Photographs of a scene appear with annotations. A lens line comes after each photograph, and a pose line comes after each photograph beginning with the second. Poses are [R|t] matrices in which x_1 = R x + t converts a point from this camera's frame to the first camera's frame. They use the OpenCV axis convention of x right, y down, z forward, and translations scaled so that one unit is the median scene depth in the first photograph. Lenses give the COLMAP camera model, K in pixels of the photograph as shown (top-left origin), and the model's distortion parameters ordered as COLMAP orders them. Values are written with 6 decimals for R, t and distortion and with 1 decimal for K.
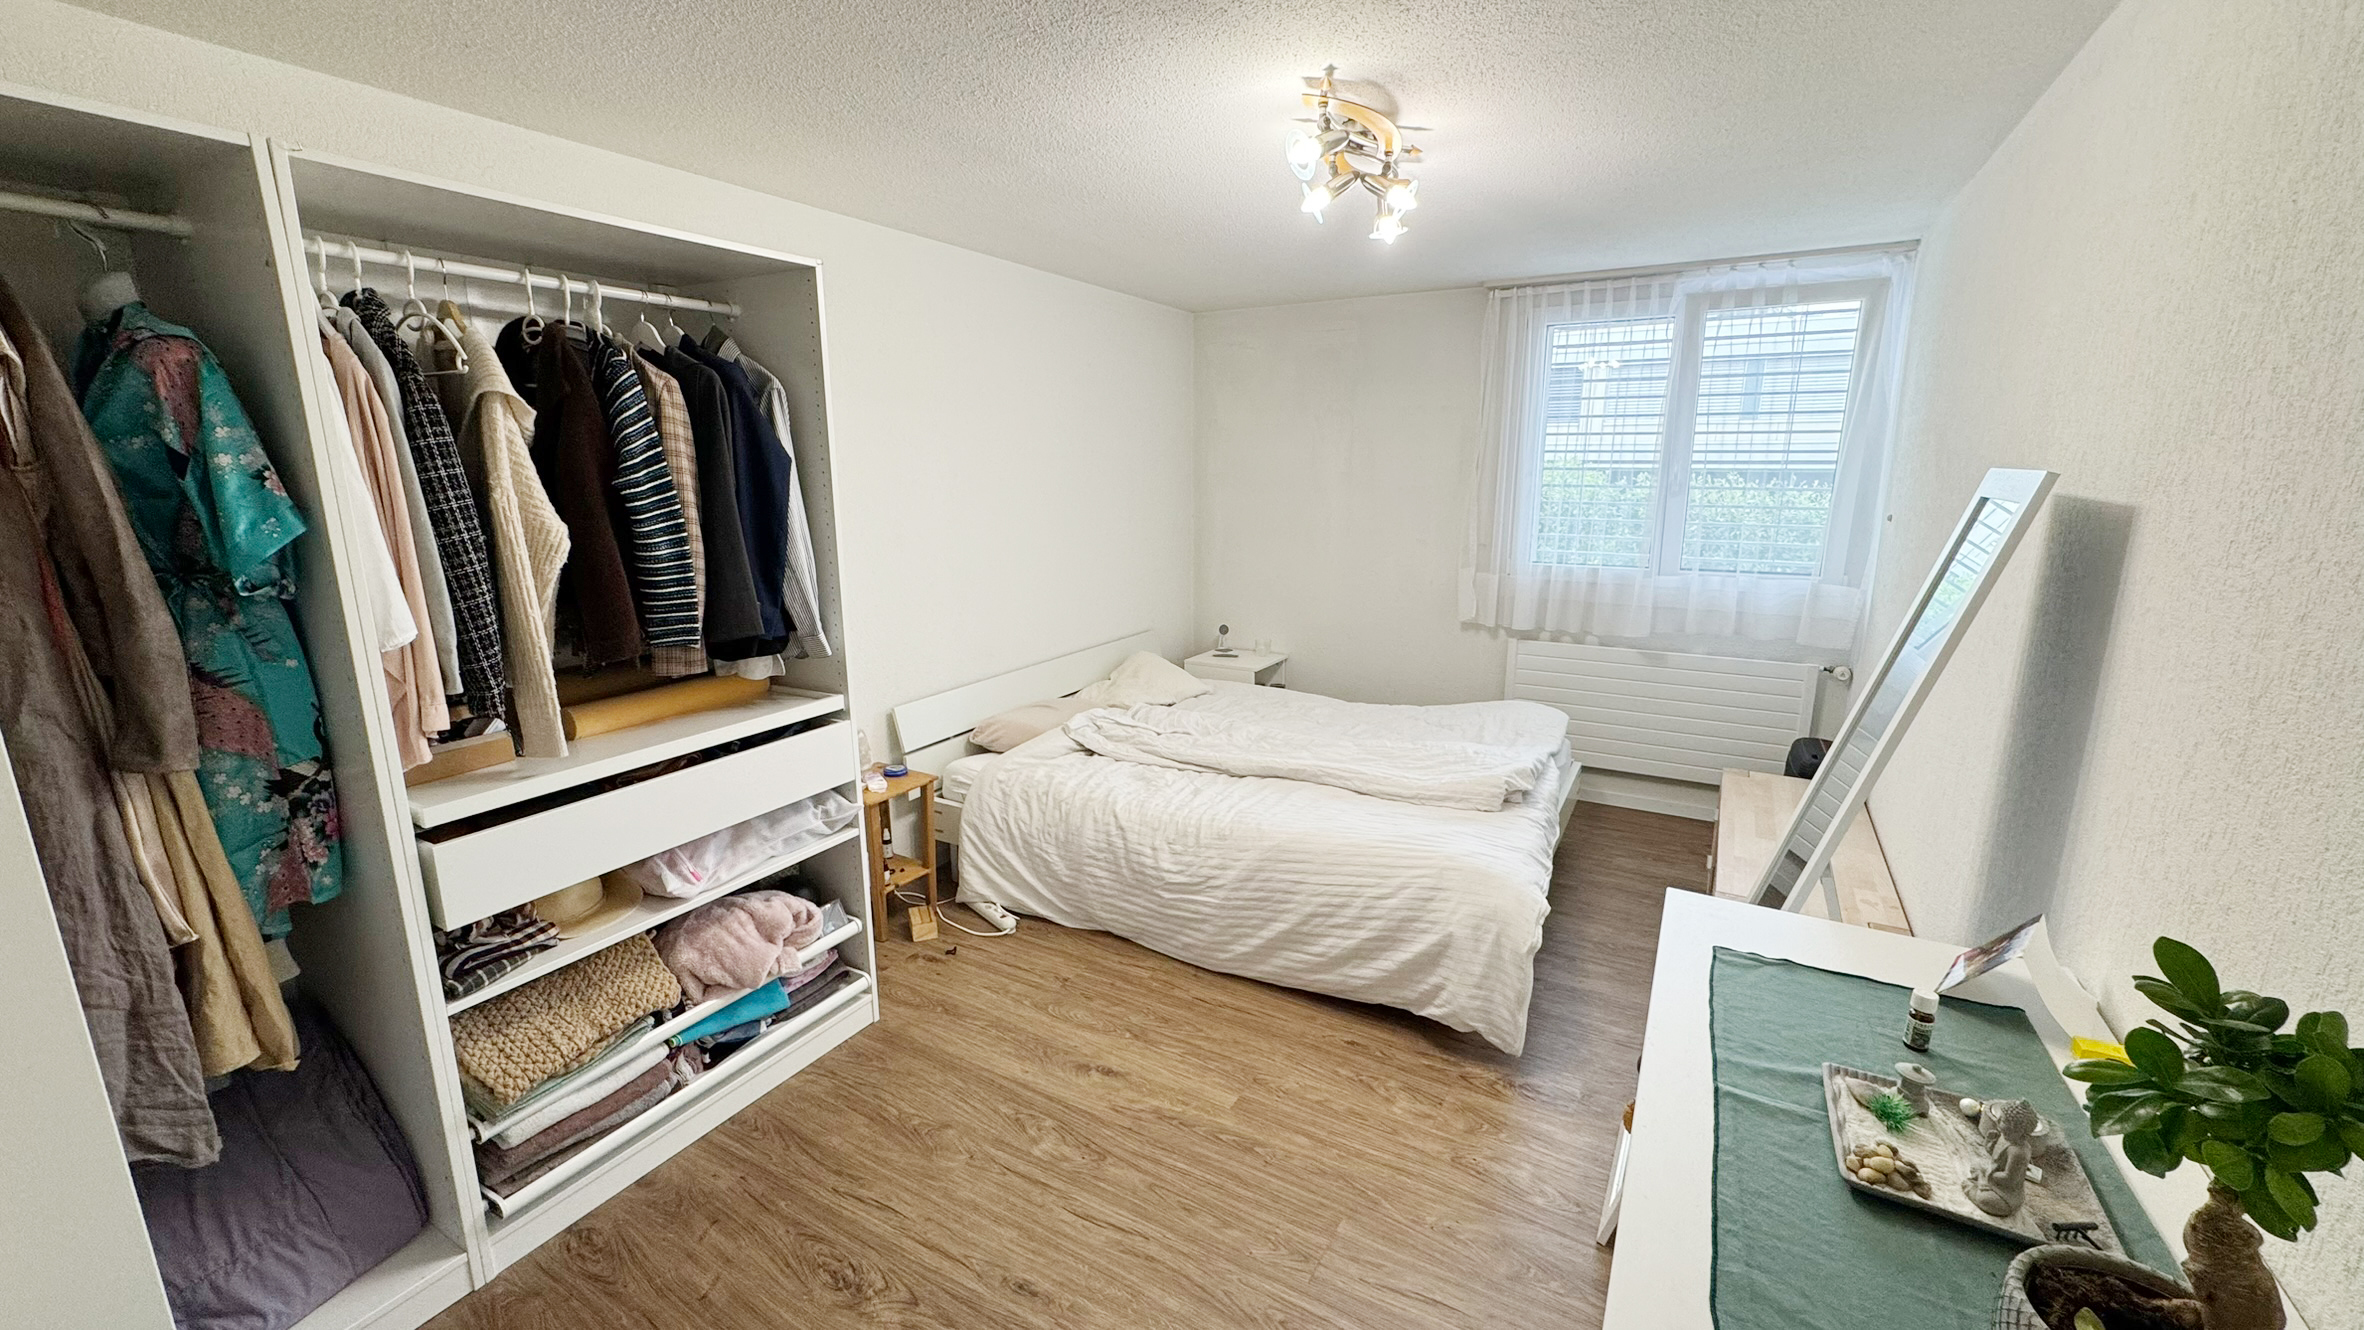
lens RADIAL K [[942.6, 0, 1178.3], [0, 942.6, 664.0], [0, 0, 1]] dist [0.000448, 0.000050]
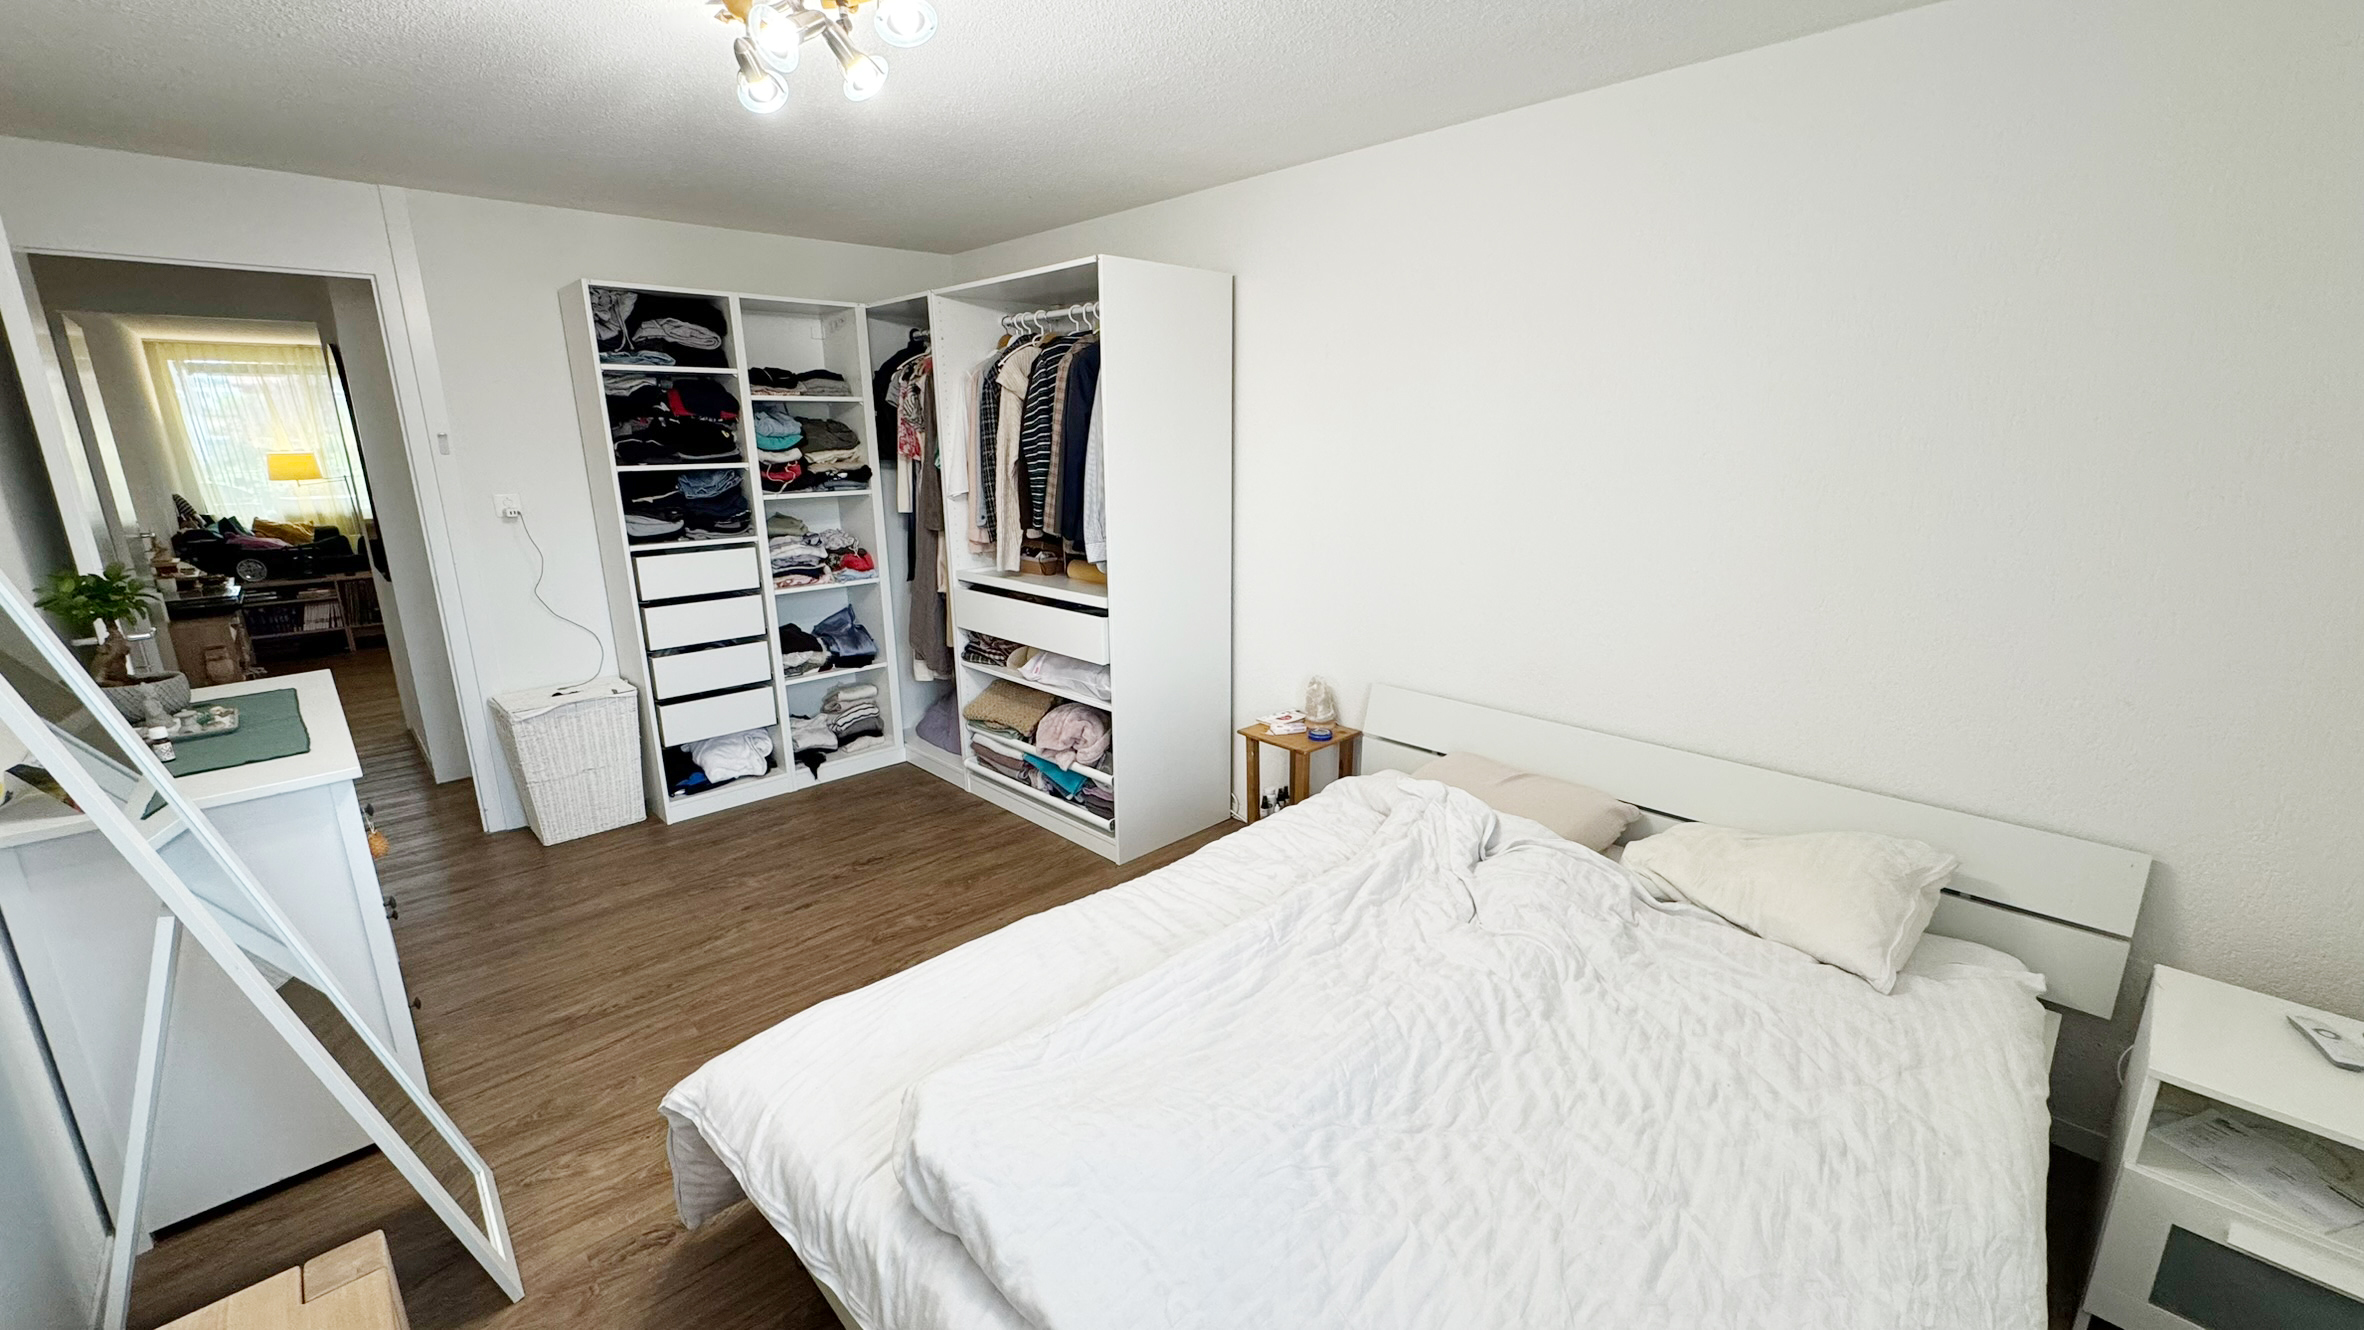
lens RADIAL K [[942.6, 0, 1178.5], [0, 942.6, 671.6], [0, 0, 1]] dist [0.000448, 0.000050]
pose [[-0.276981, 0.236293, -0.931368, 1.003470], [-0.202537, 0.933157, 0.296980, -0.327477], [0.939287, 0.270895, -0.210609, 1.671654]]
